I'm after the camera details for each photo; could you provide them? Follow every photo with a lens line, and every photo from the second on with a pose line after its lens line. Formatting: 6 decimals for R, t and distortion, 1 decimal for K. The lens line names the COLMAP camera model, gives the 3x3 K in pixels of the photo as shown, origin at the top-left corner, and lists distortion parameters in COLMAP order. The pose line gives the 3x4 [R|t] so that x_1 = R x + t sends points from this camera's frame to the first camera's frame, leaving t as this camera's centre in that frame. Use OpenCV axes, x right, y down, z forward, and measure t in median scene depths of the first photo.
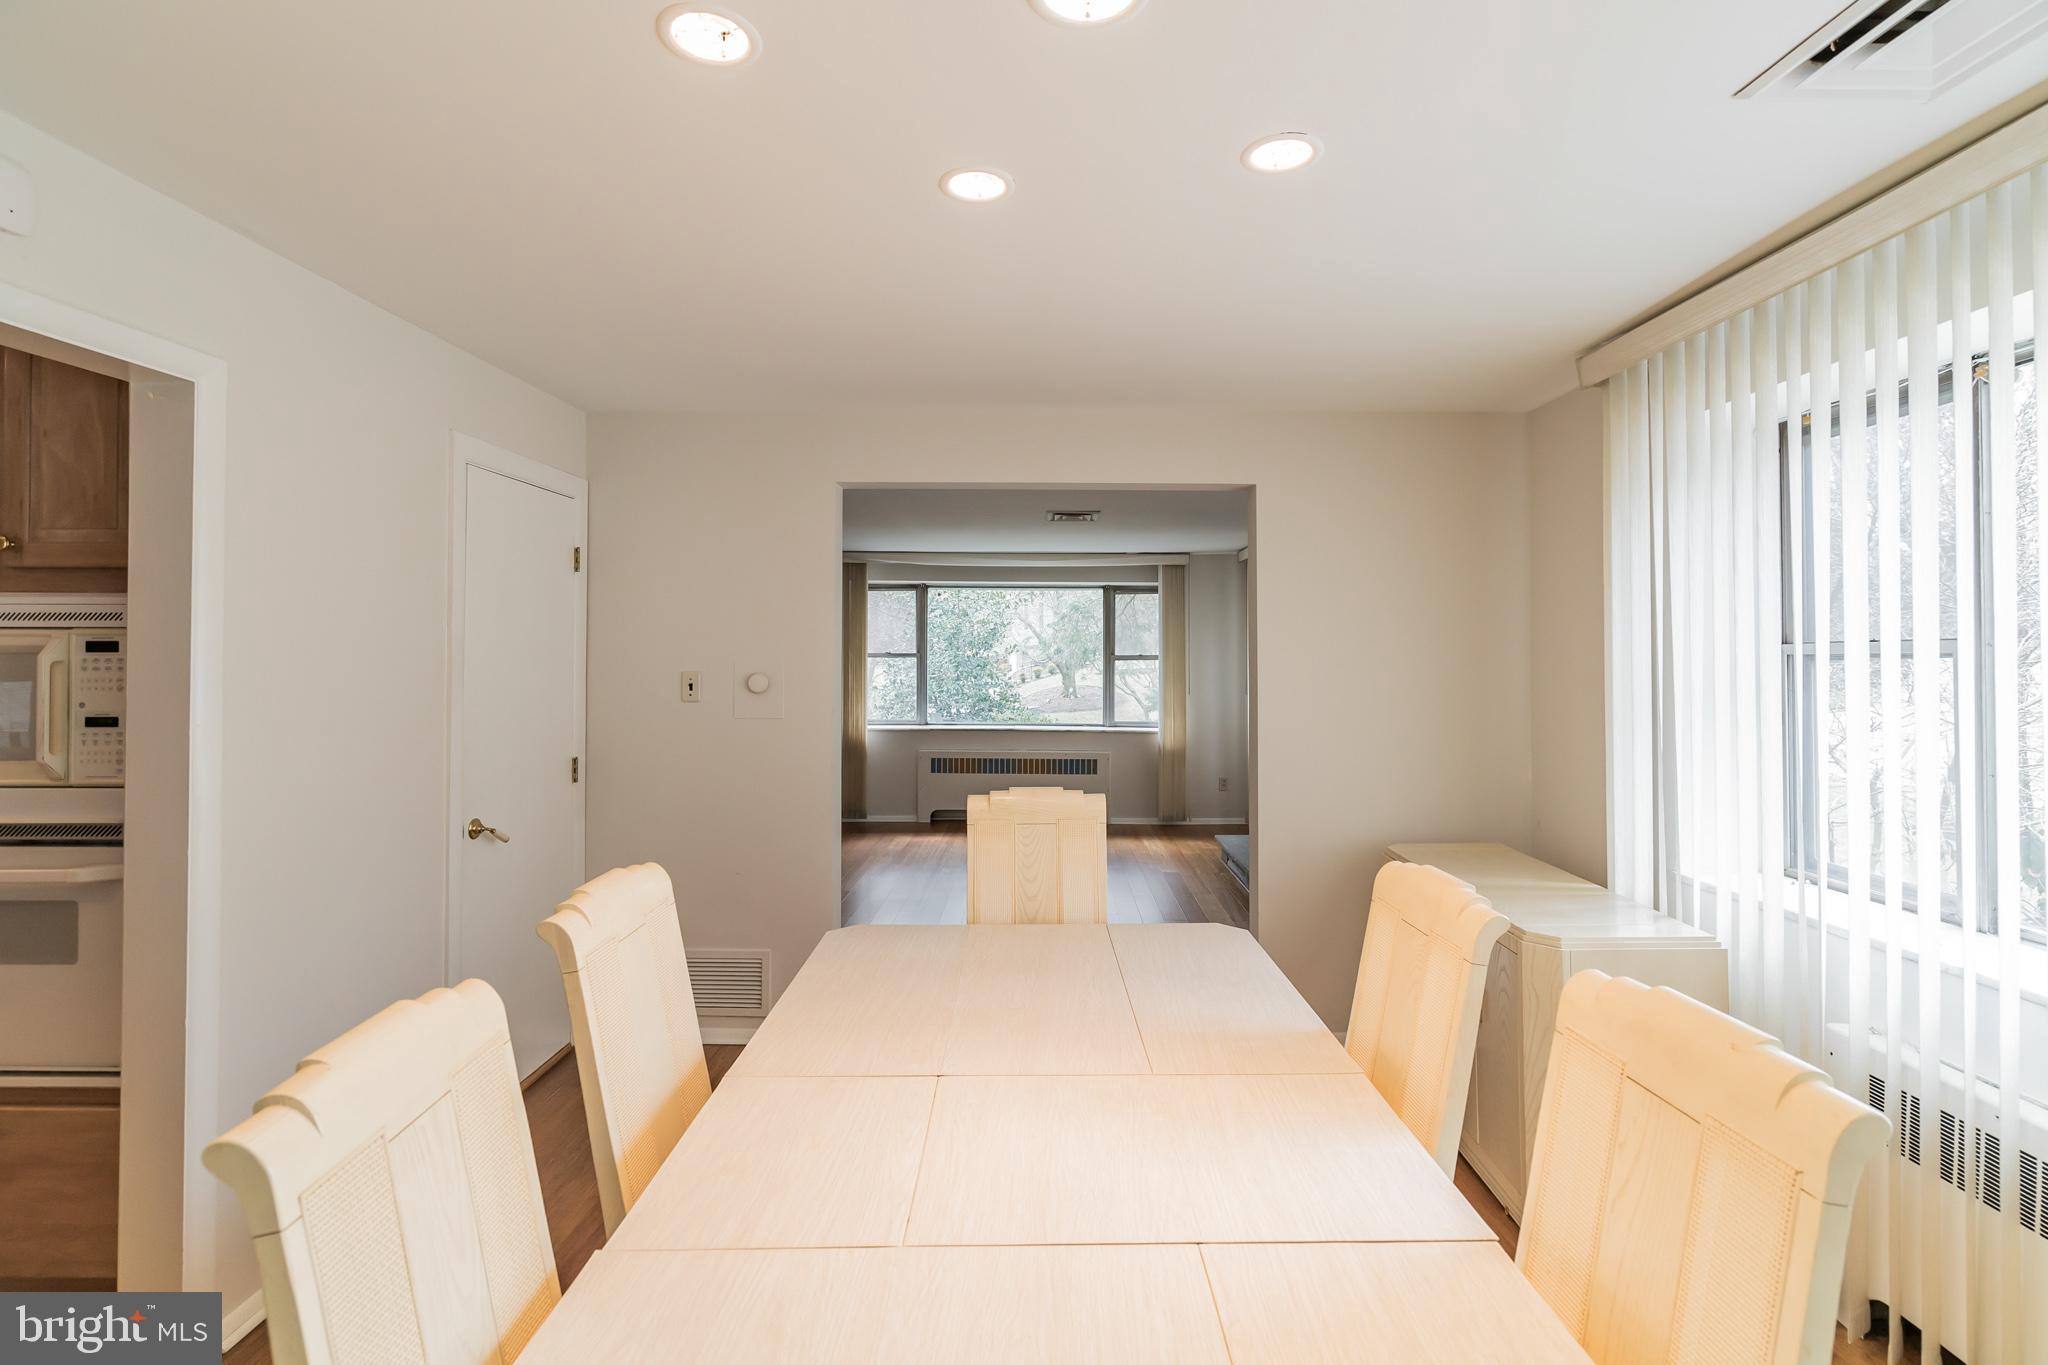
lens RADIAL K [[929.5, 0, 1024.2], [0, 929.5, 649.4], [0, 0, 1]] dist [-0.002513, -0.000226]
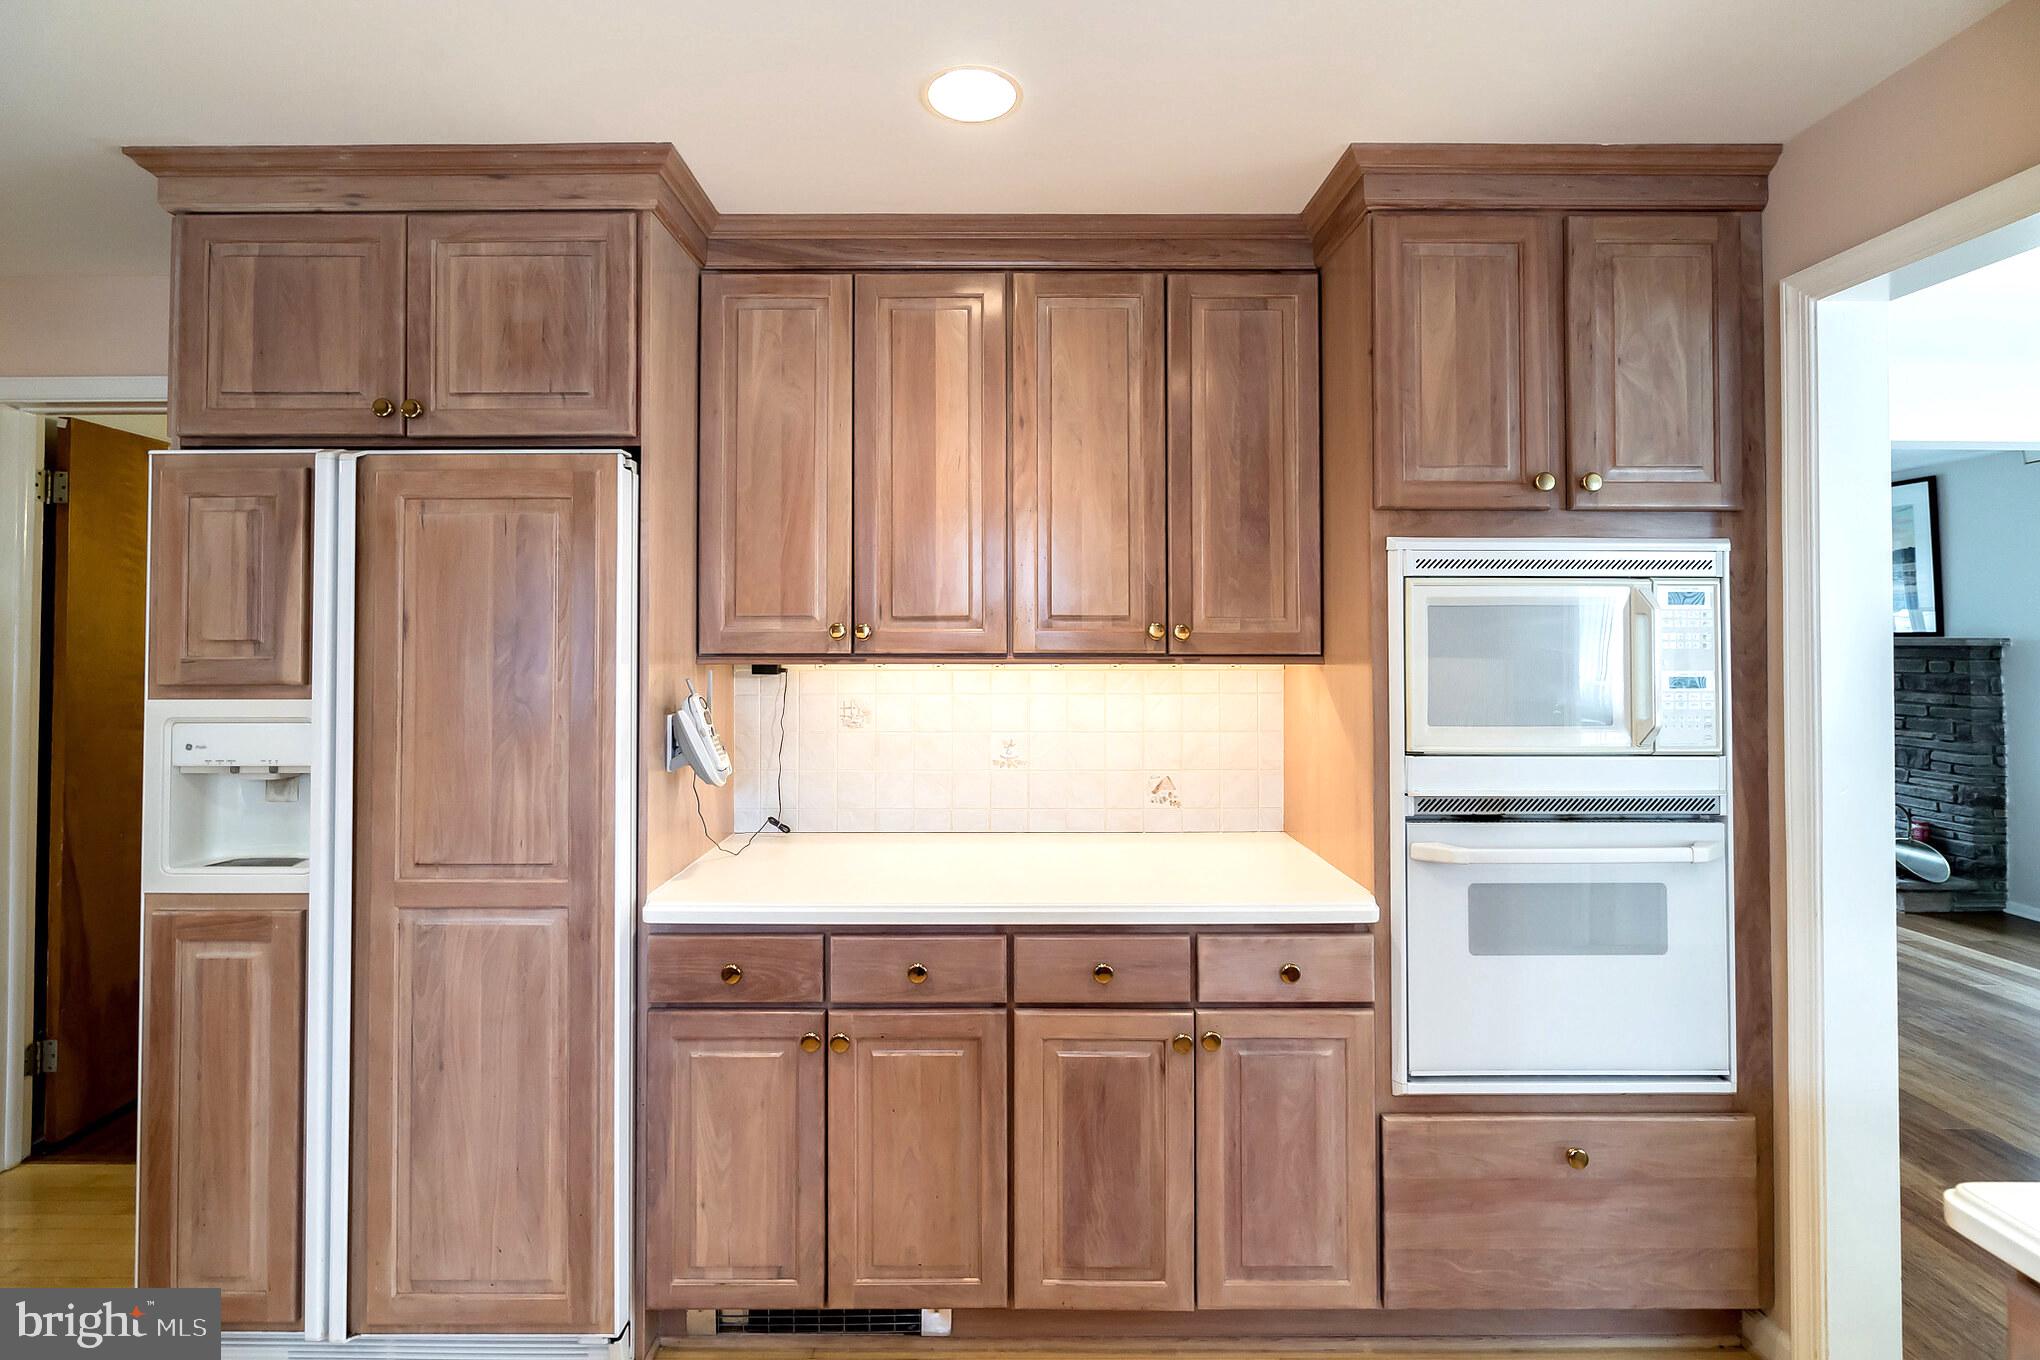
lens RADIAL K [[904.9, 0, 1019.7], [0, 904.9, 631.2], [0, 0, 1]] dist [-0.000461, -0.000237]
pose [[0.999992, 0.000184, -0.004084, -1.498100], [-0.000198, 0.999994, -0.003572, 0.028916], [0.004083, 0.003573, 0.999985, 0.115615]]
